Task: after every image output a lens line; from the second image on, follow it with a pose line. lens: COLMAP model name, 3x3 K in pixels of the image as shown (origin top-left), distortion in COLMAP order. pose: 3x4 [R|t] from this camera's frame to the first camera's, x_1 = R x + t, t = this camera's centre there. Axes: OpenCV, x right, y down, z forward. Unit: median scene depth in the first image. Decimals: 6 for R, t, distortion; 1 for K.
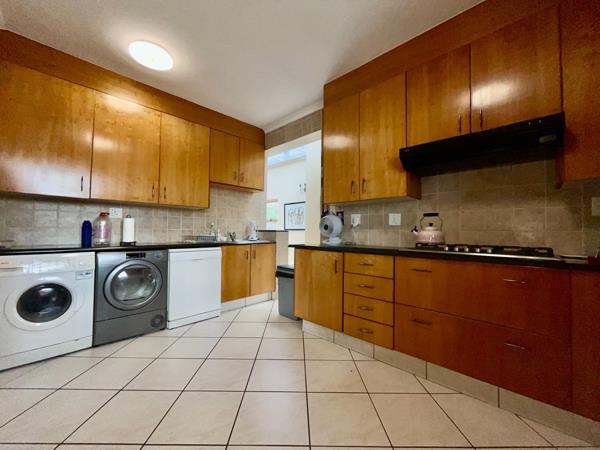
lens RADIAL K [[251.7, 0, 300.0], [0, 251.7, 225.0], [0, 0, 1]] dist [0.022265, 0.000044]
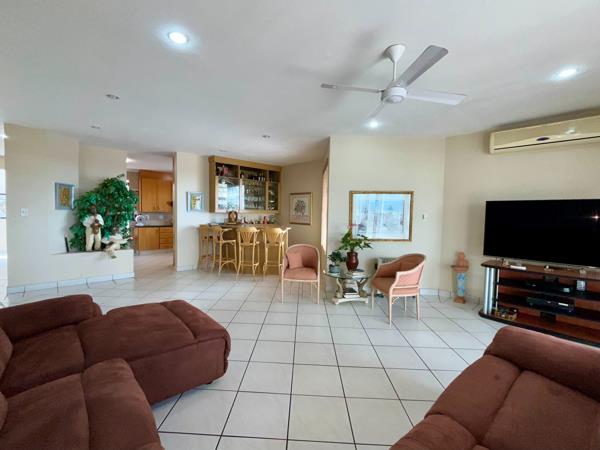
lens RADIAL K [[293.5, 0, 300.0], [0, 293.5, 225.0], [0, 0, 1]] dist [0.000670, 0.000048]
pose [[0.050908, -0.041235, 0.997852, -3.298844], [-0.041094, 0.998215, 0.043347, -0.157329], [-0.997858, -0.043213, 0.049123, -1.022981]]
